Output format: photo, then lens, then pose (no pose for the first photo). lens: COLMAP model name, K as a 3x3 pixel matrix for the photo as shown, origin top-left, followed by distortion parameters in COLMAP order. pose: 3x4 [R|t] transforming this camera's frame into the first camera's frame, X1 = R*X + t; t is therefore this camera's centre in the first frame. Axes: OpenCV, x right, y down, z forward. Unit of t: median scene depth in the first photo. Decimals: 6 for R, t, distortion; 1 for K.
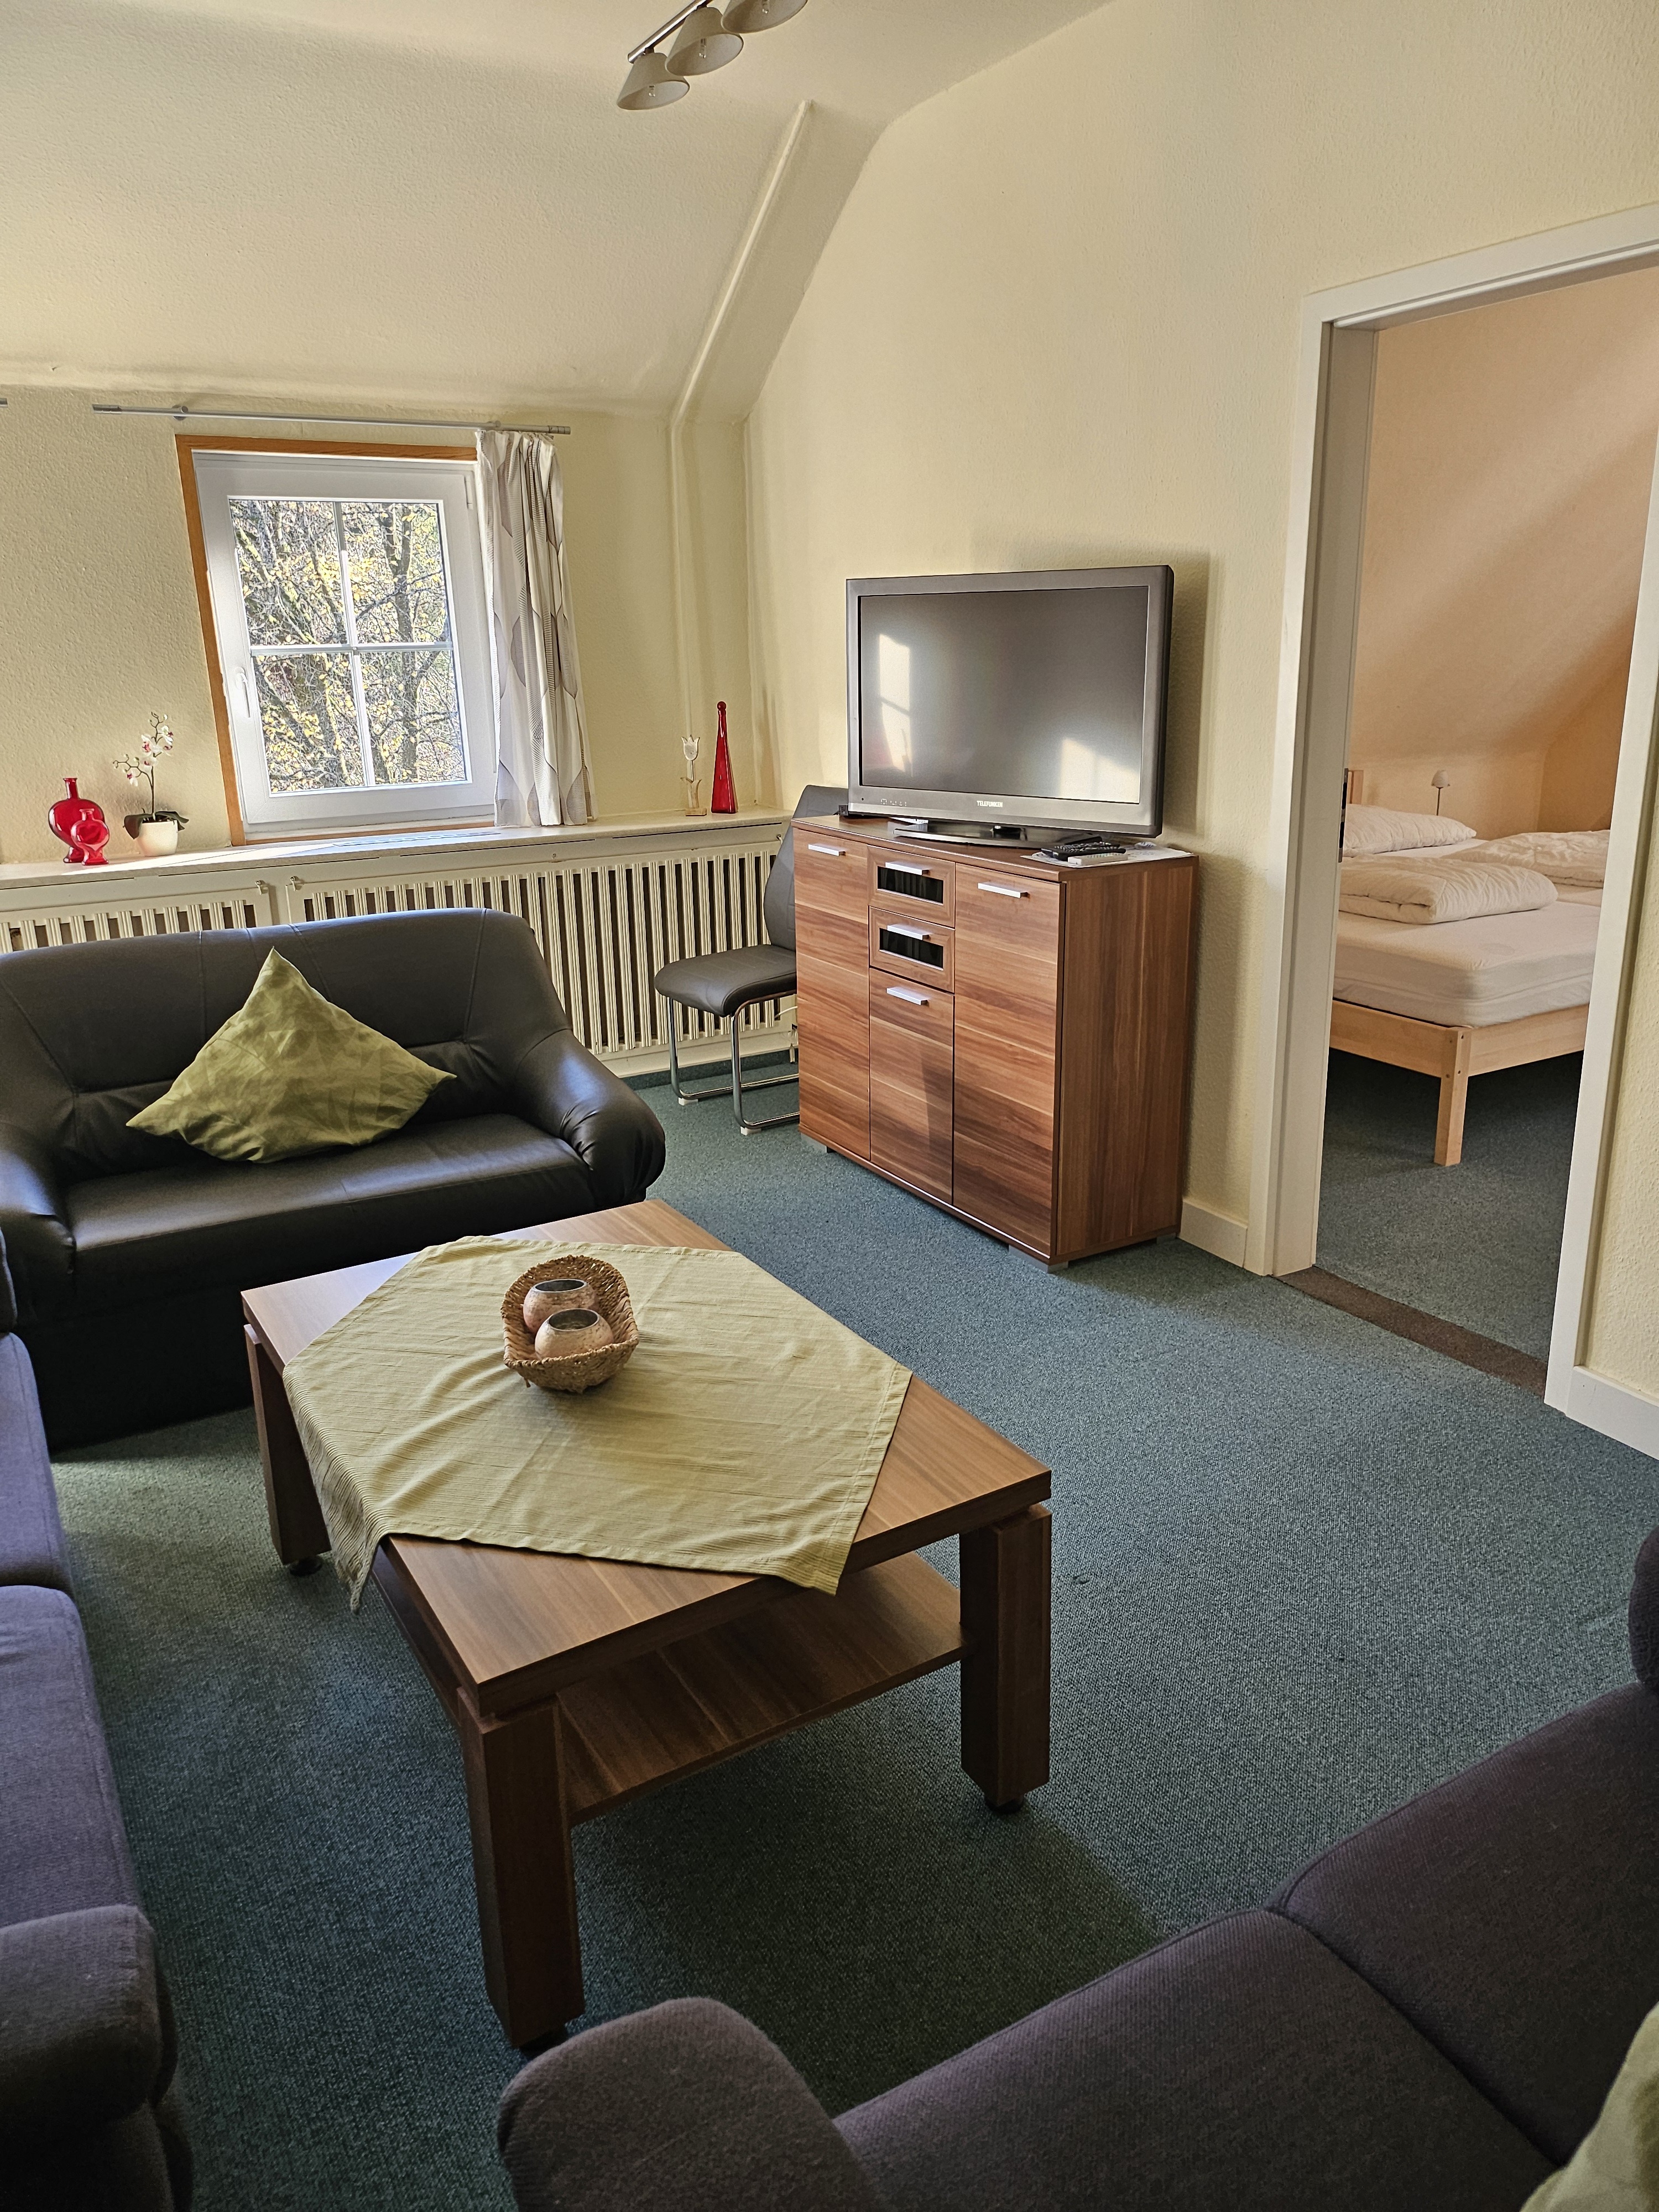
lens RADIAL K [[1528.1, 0, 835.6], [0, 1528.1, 1073.8], [0, 0, 1]] dist [0.074158, -0.088154]
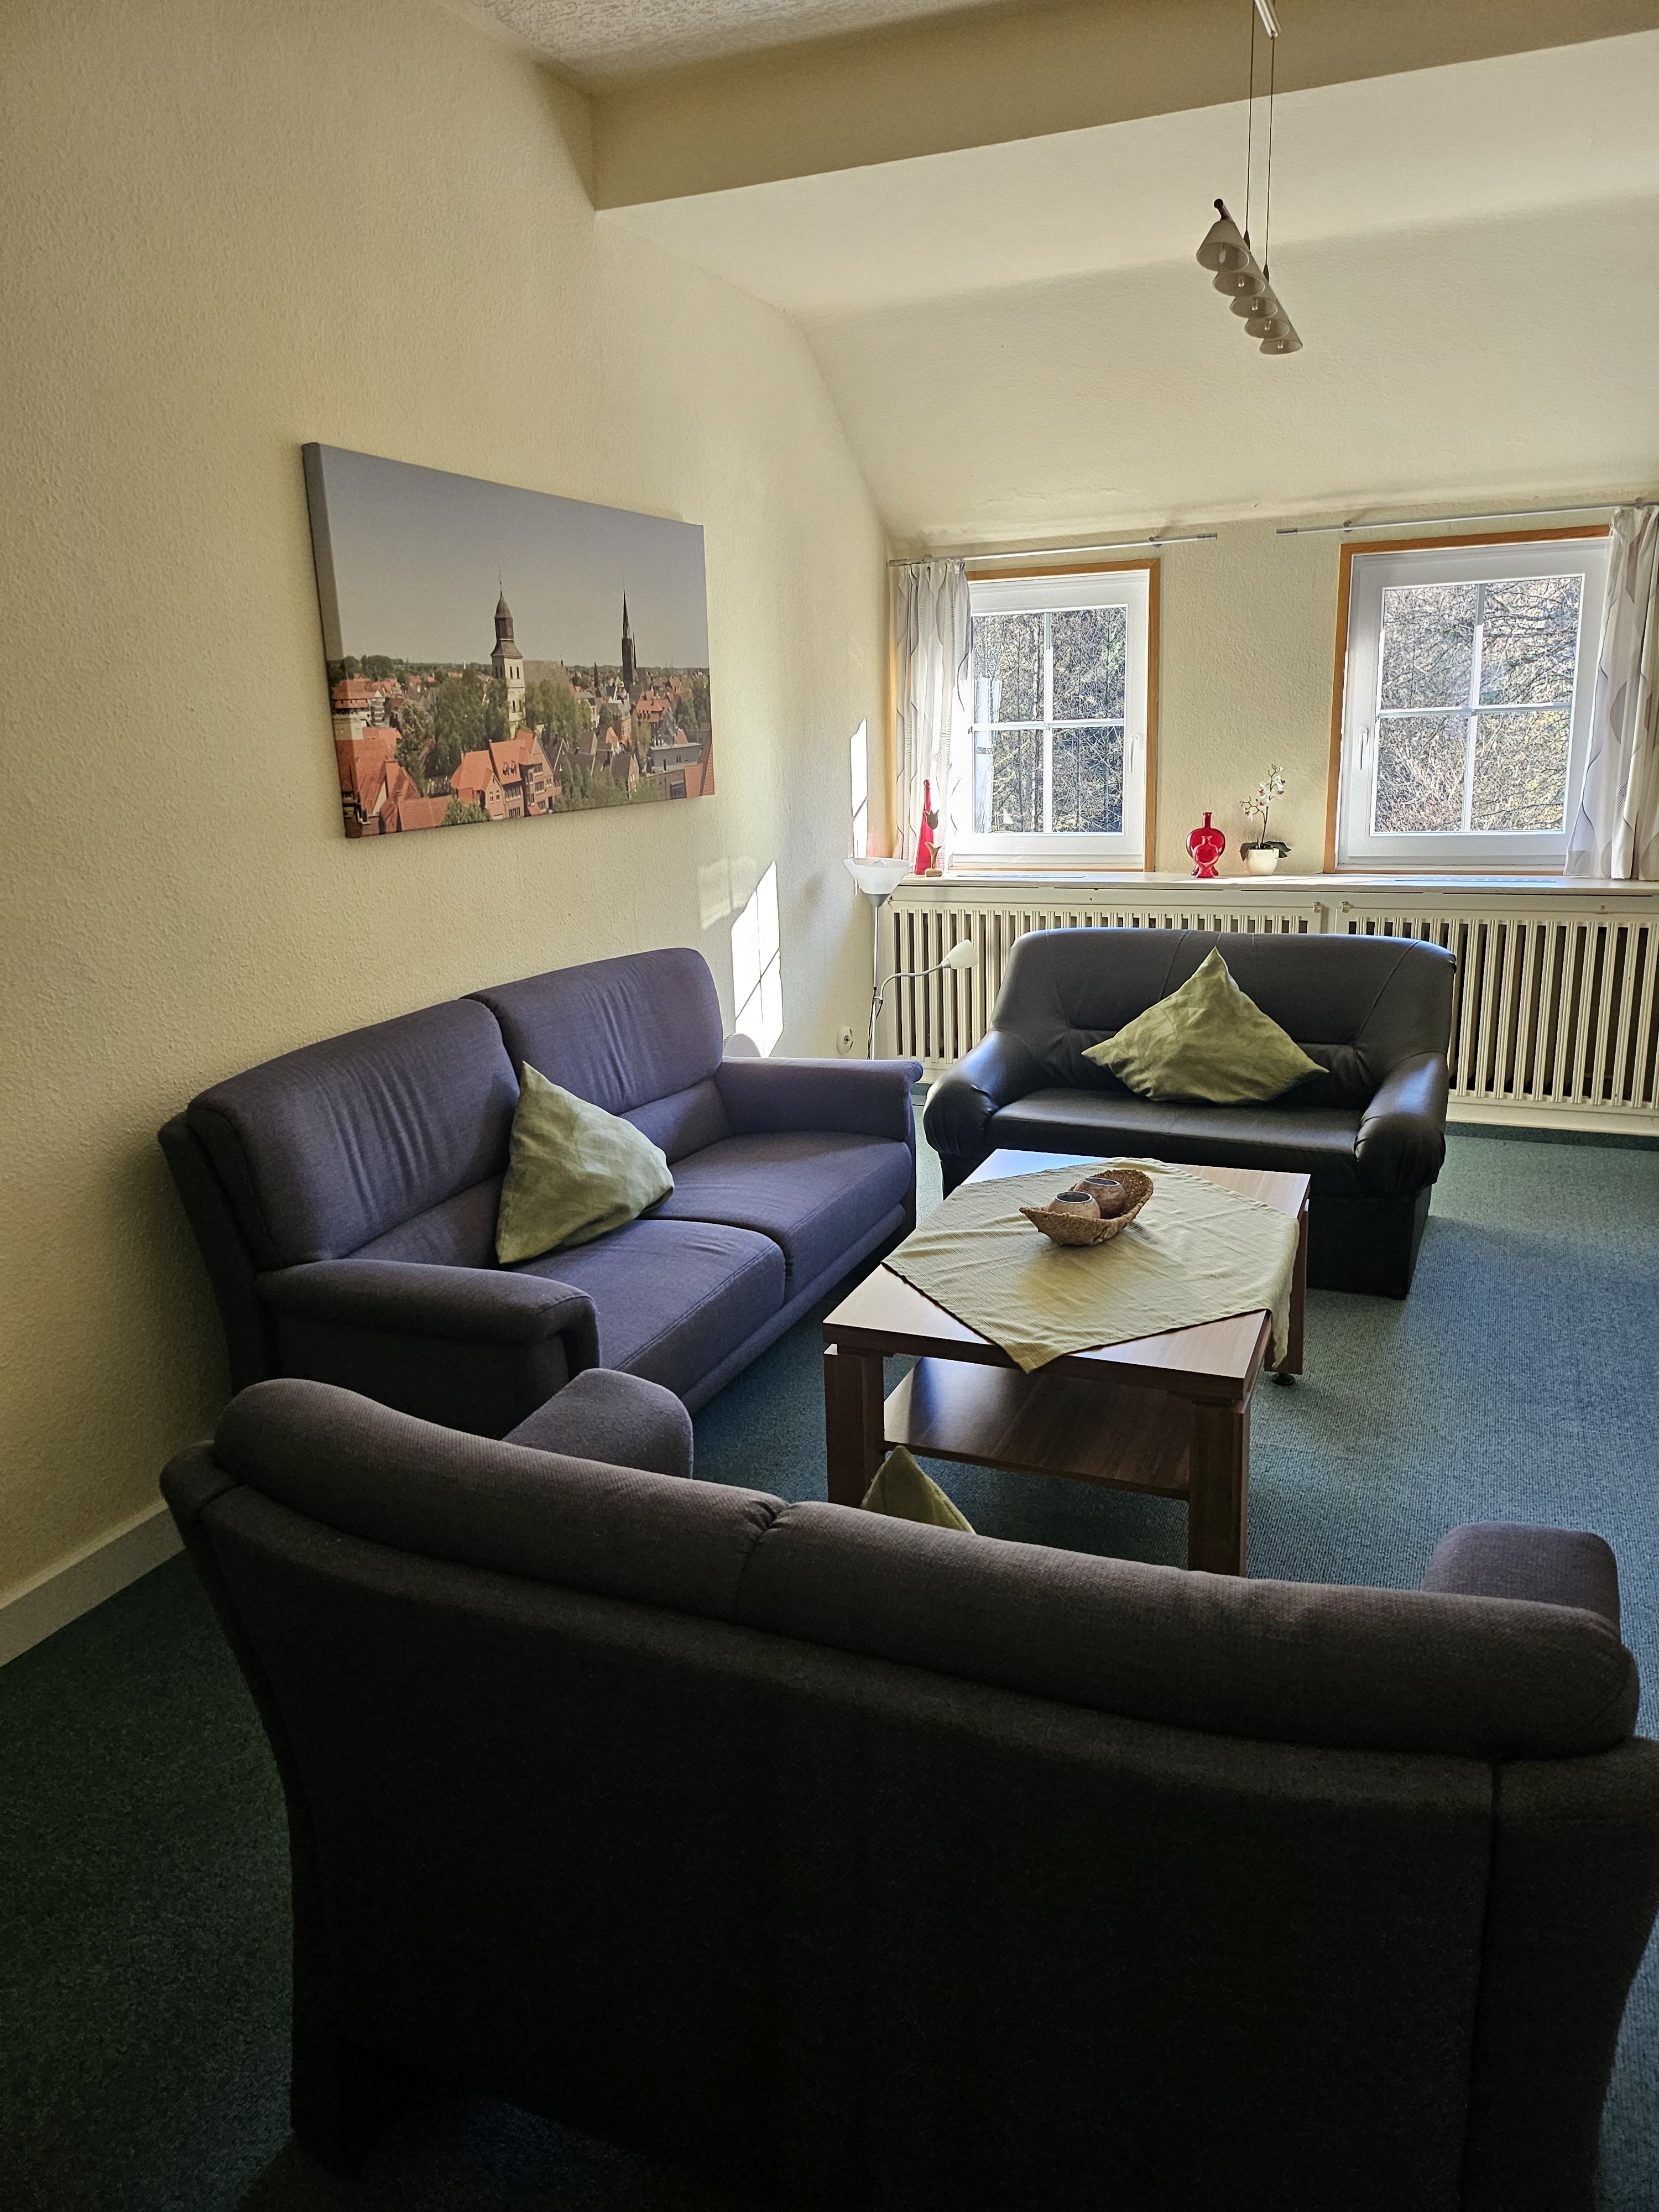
lens RADIAL K [[1528.1, 0, 835.6], [0, 1528.1, 1073.8], [0, 0, 1]] dist [0.074158, -0.088154]
pose [[0.597264, 0.188629, -0.779548, 0.456011], [-0.204379, 0.975659, 0.079494, -0.013236], [0.775567, 0.111844, 0.621278, -0.052188]]
